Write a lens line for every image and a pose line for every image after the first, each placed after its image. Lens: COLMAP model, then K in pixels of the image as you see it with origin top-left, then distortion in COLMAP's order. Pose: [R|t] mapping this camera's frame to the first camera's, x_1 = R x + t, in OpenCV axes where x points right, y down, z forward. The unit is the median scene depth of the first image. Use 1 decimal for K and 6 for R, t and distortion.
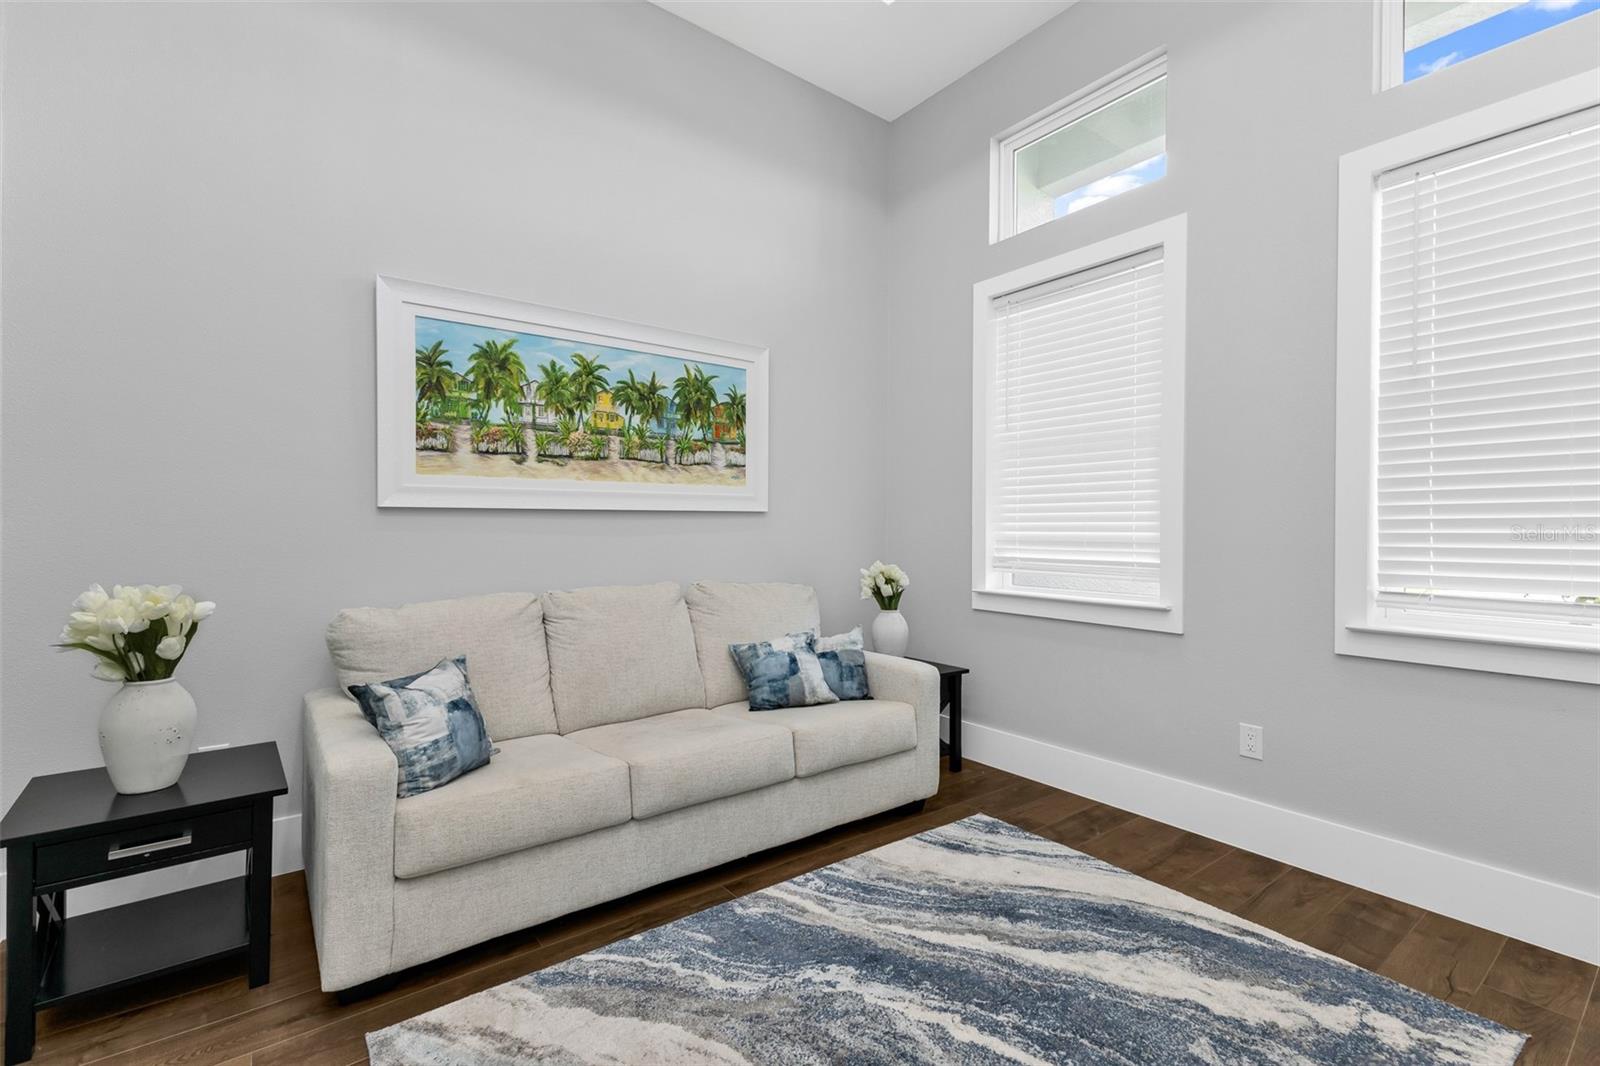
lens RADIAL K [[706.7, 0, 802.5], [0, 706.7, 535.9], [0, 0, 1]] dist [0.005634, 0.000578]
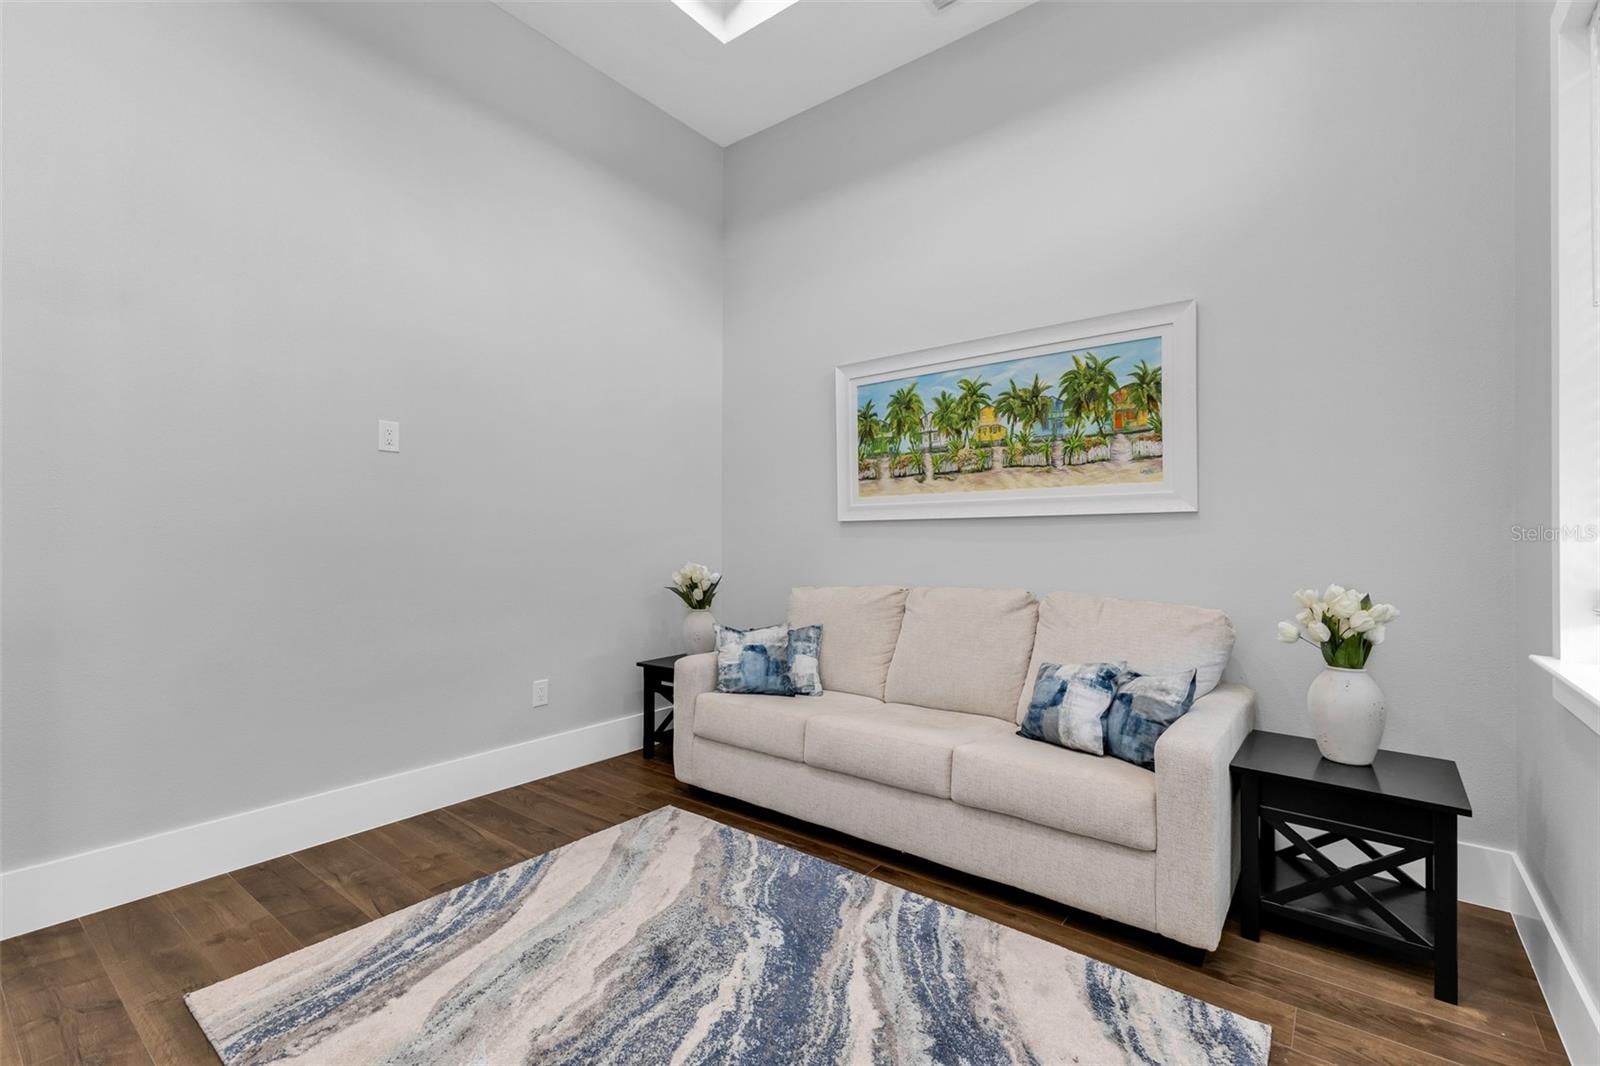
lens RADIAL K [[706.7, 0, 802.6], [0, 706.7, 532.2], [0, 0, 1]] dist [0.005634, 0.000578]
pose [[0.247970, -0.005932, -0.968750, 0.790872], [-0.002696, 0.999973, -0.006814, -0.006812], [0.968764, 0.004301, 0.247947, 0.531877]]
